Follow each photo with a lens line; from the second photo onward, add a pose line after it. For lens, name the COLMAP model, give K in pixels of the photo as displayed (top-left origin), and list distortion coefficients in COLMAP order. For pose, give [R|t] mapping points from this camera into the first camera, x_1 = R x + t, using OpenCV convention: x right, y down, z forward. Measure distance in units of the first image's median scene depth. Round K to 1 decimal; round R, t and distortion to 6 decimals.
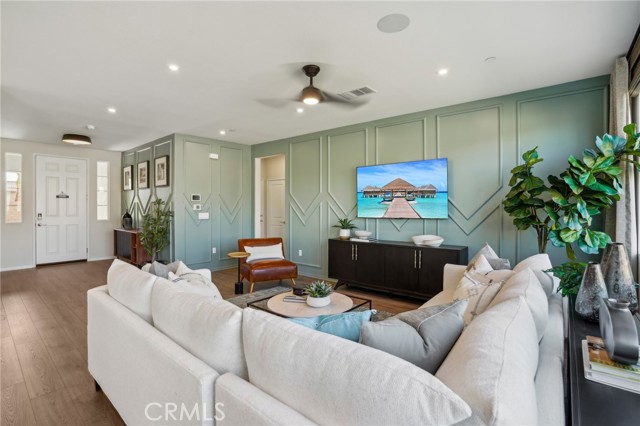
lens RADIAL K [[305.8, 0, 311.4], [0, 305.8, 206.7], [0, 0, 1]] dist [-0.040971, 0.018301]
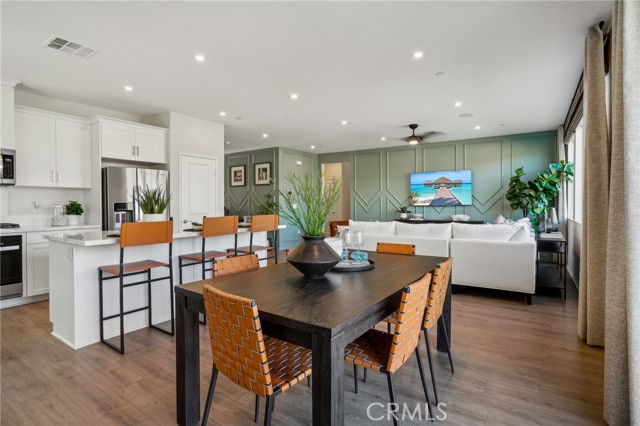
lens RADIAL K [[313.1, 0, 326.6], [0, 313.1, 205.5], [0, 0, 1]] dist [0.003559, 0.000965]
pose [[0.994086, -0.002269, 0.108568, -0.710971], [0.001800, 0.999989, 0.004415, 0.042055], [-0.108577, -0.004193, 0.994079, -0.857804]]
